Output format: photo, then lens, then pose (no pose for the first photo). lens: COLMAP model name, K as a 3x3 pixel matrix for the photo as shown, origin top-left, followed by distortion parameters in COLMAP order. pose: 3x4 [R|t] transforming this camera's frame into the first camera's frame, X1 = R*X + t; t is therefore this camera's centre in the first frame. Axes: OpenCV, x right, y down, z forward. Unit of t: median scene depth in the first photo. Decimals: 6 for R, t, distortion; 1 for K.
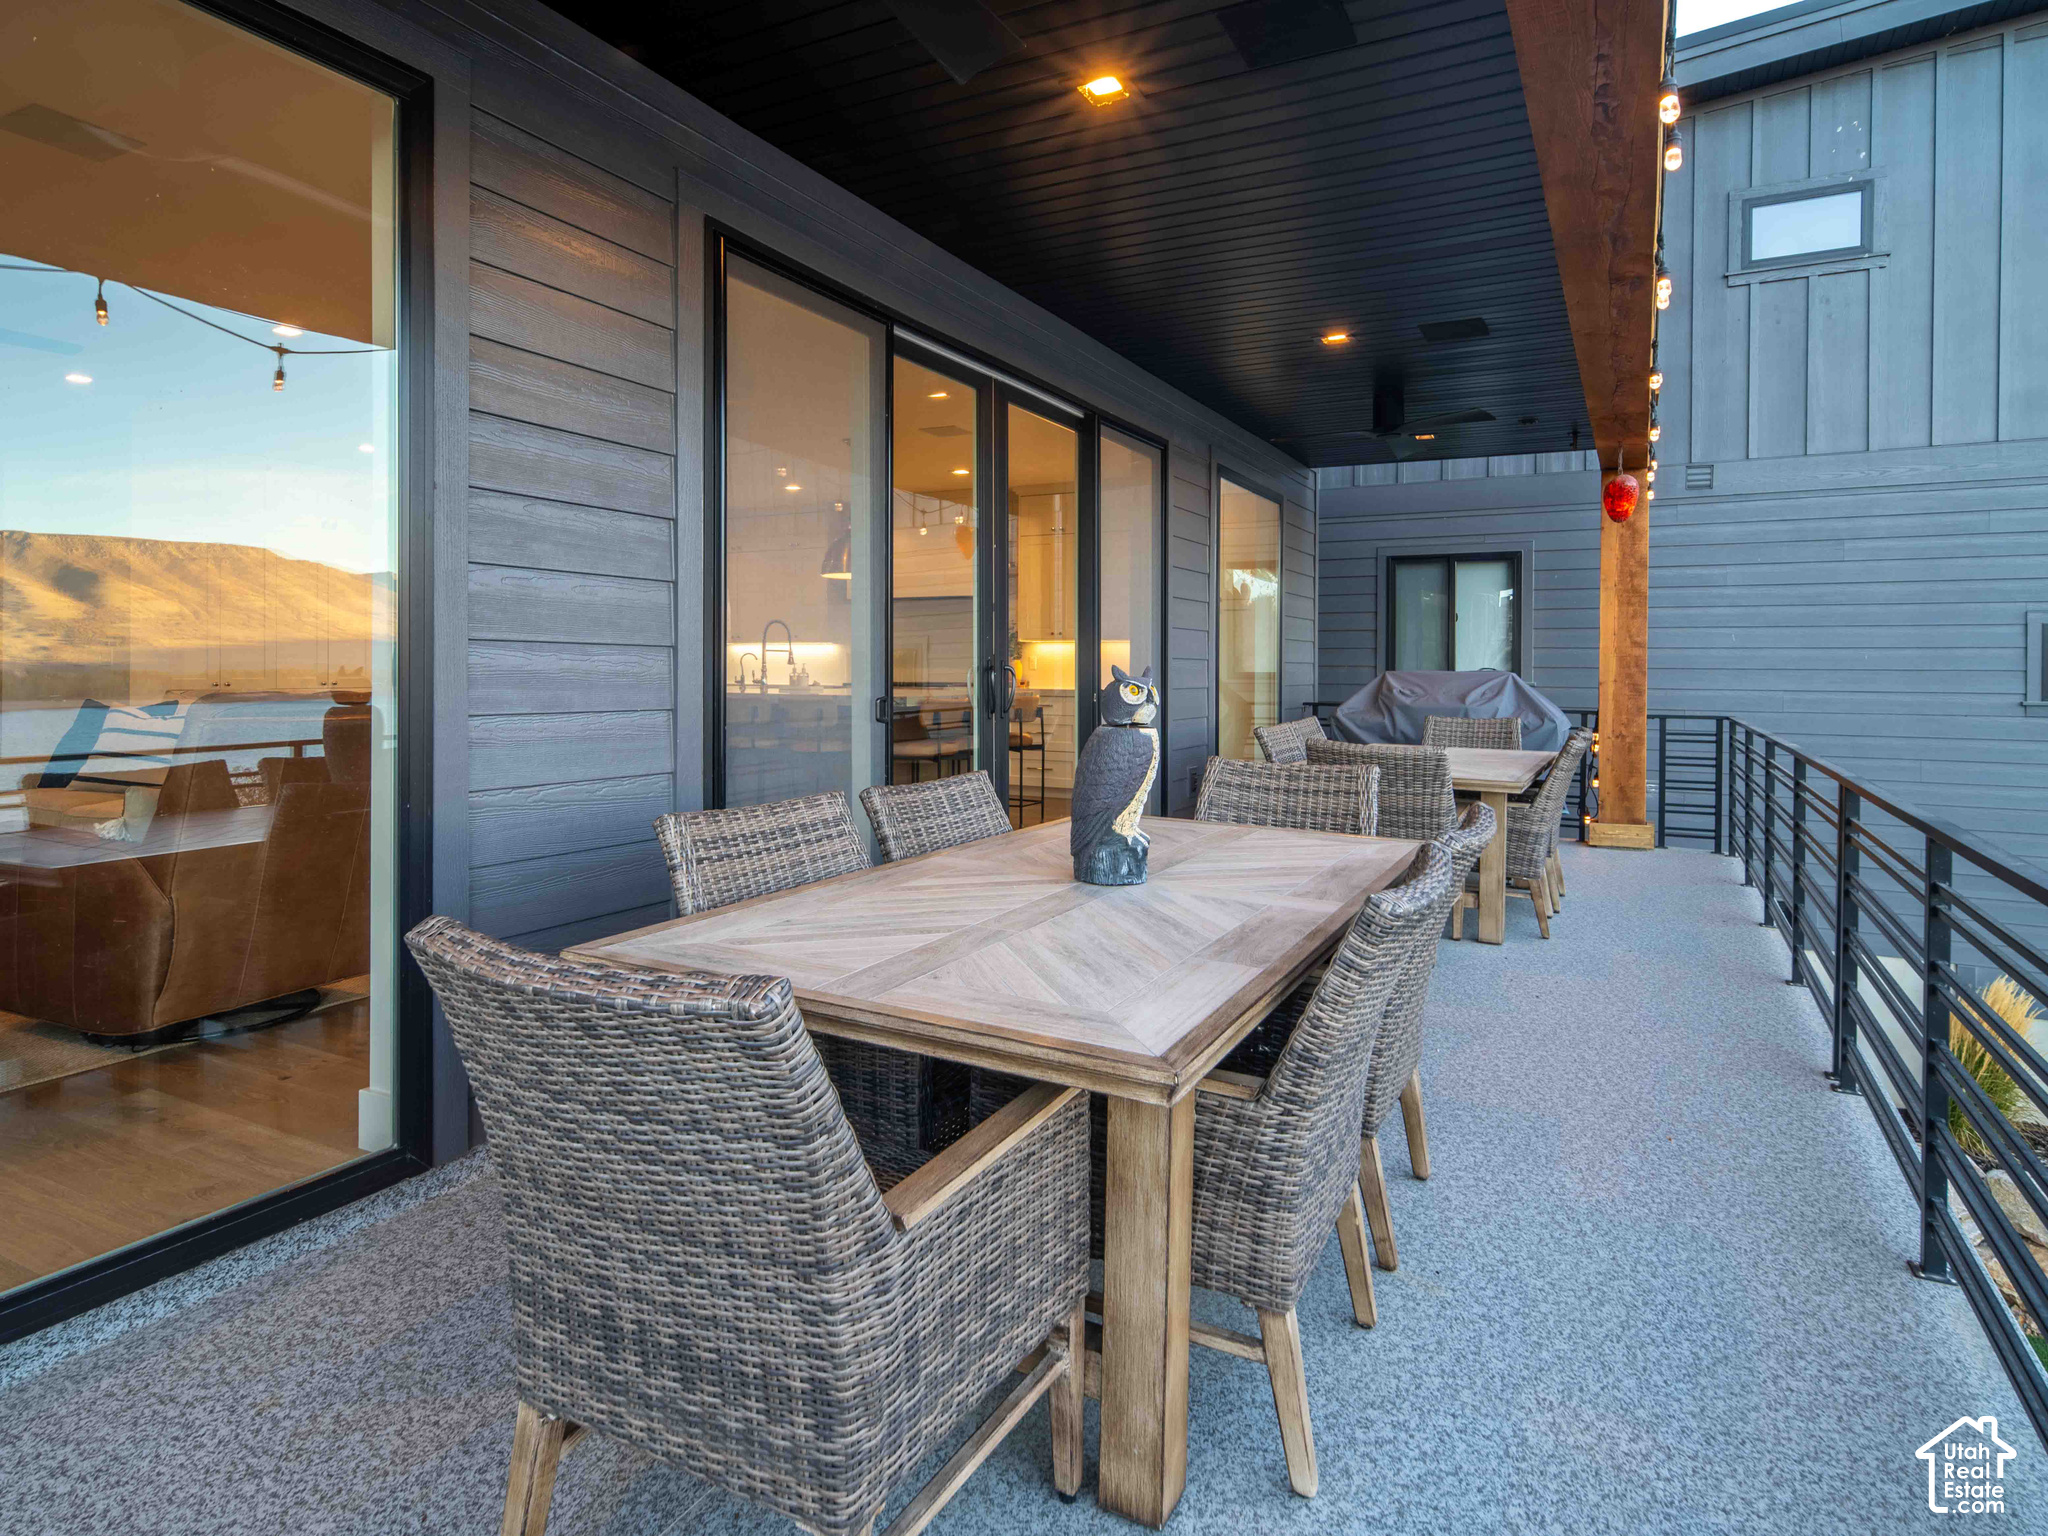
lens RADIAL K [[1123.1, 0, 1031.4], [0, 1123.1, 655.4], [0, 0, 1]] dist [0.006477, 0.000807]
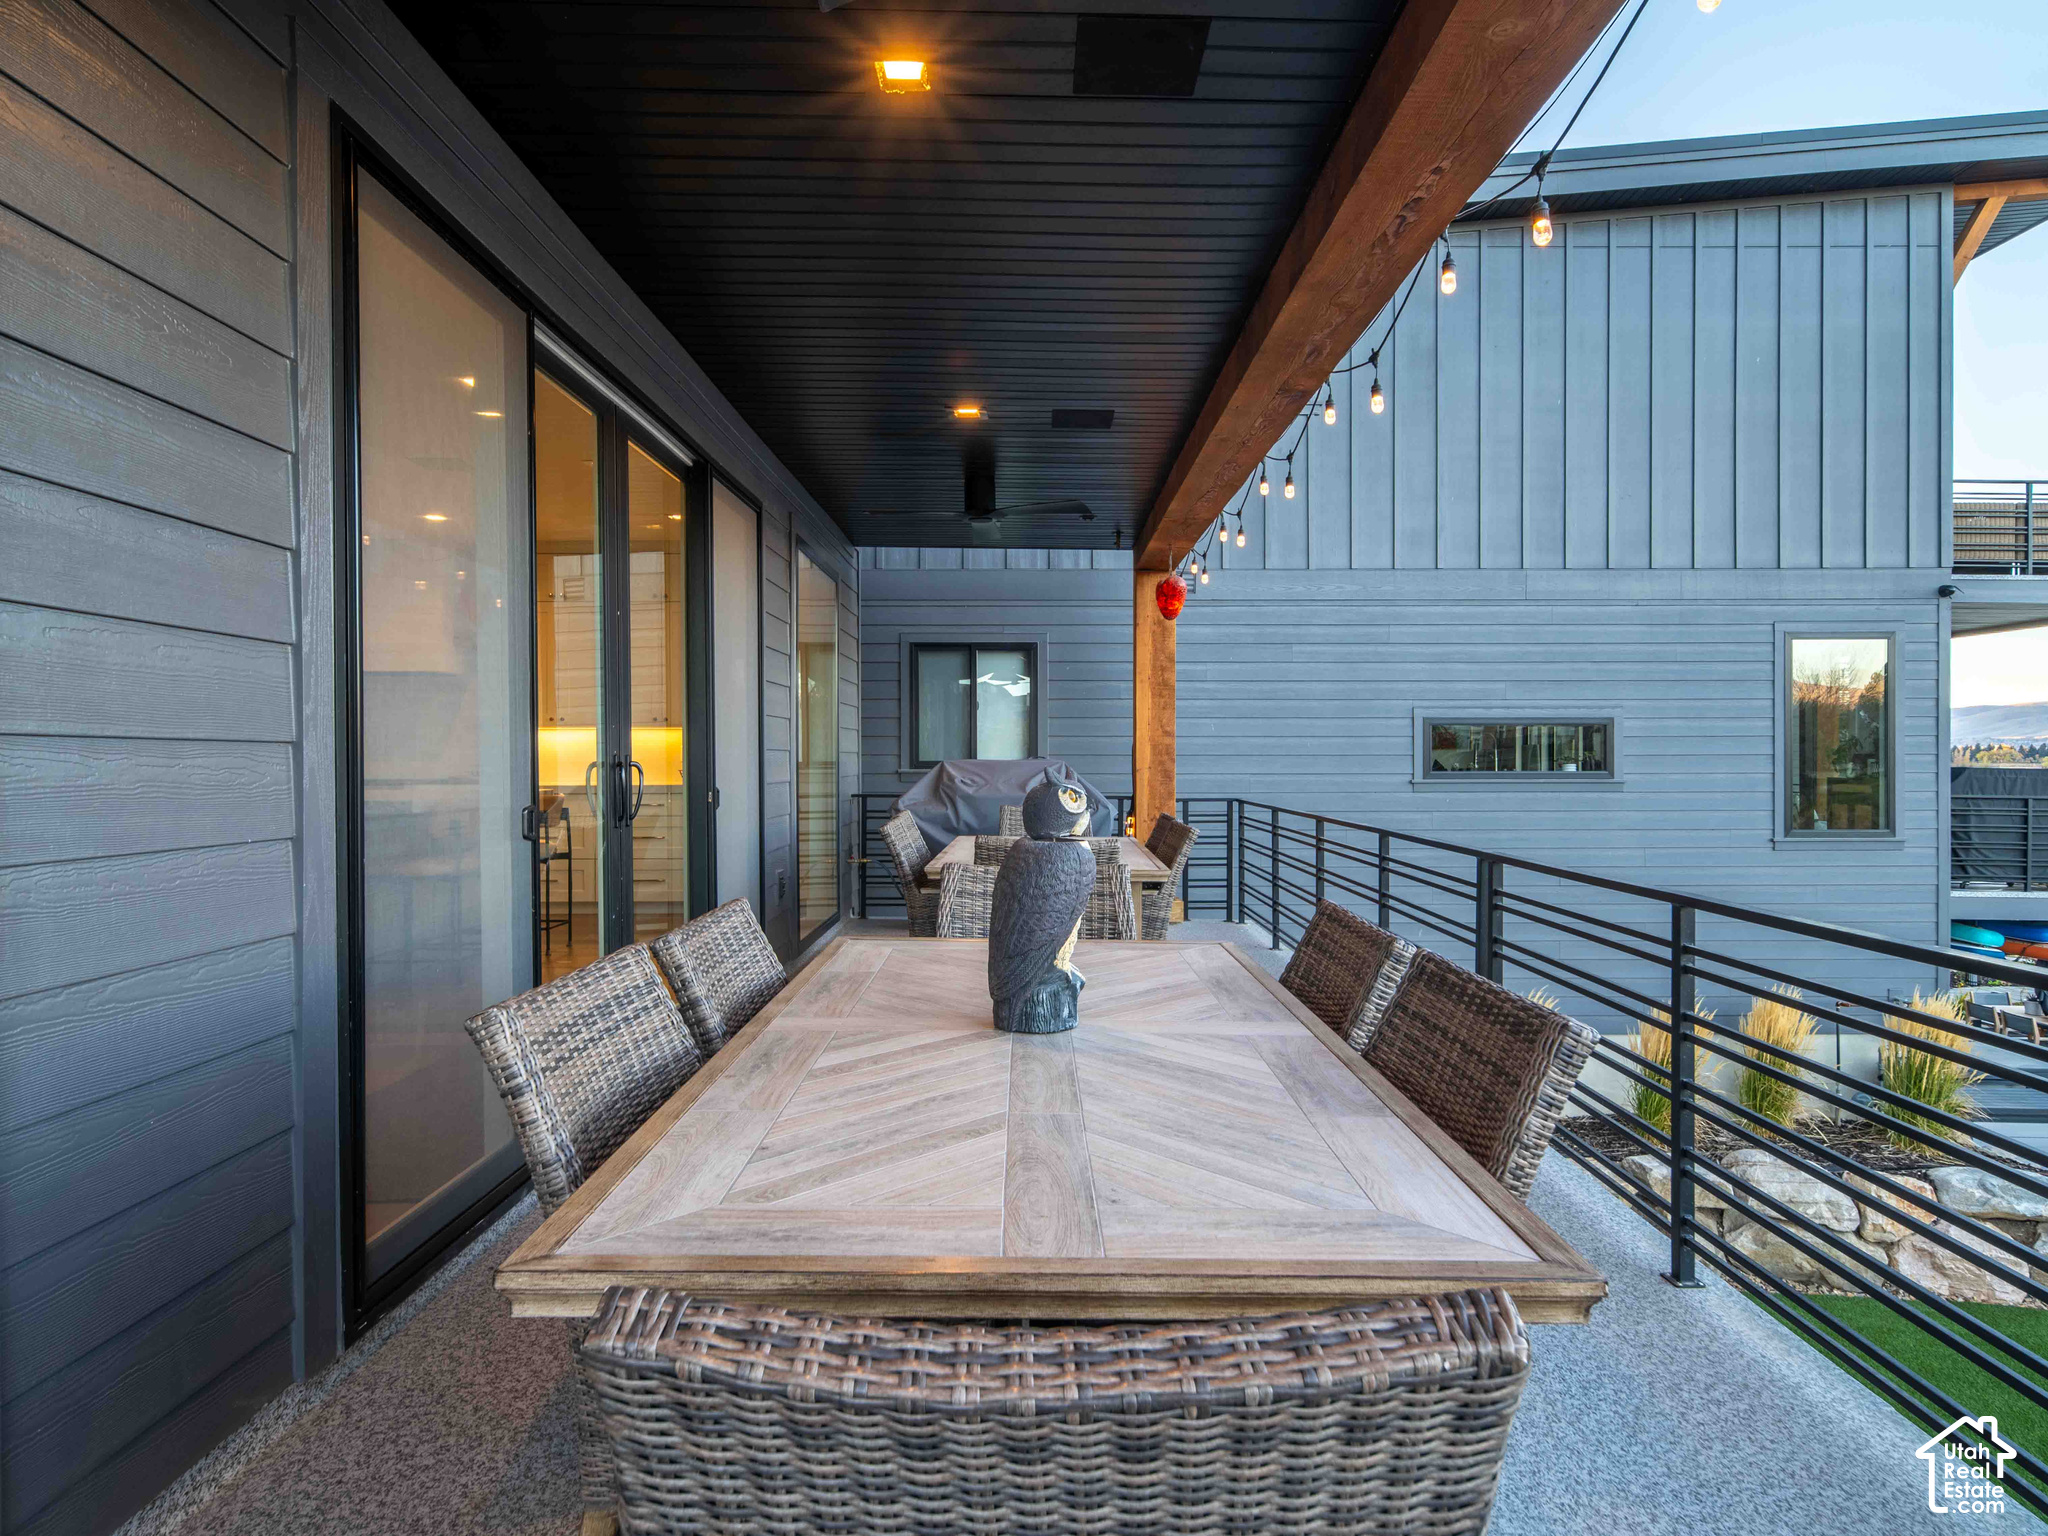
lens RADIAL K [[1167.5, 0, 1029.2], [0, 1167.5, 744.3], [0, 0, 1]] dist [0.003092, 0.000509]
pose [[0.878500, -0.003437, 0.477731, -0.108056], [0.002224, 0.999993, 0.003103, -0.003179], [-0.477738, -0.001663, 0.878501, 0.077208]]
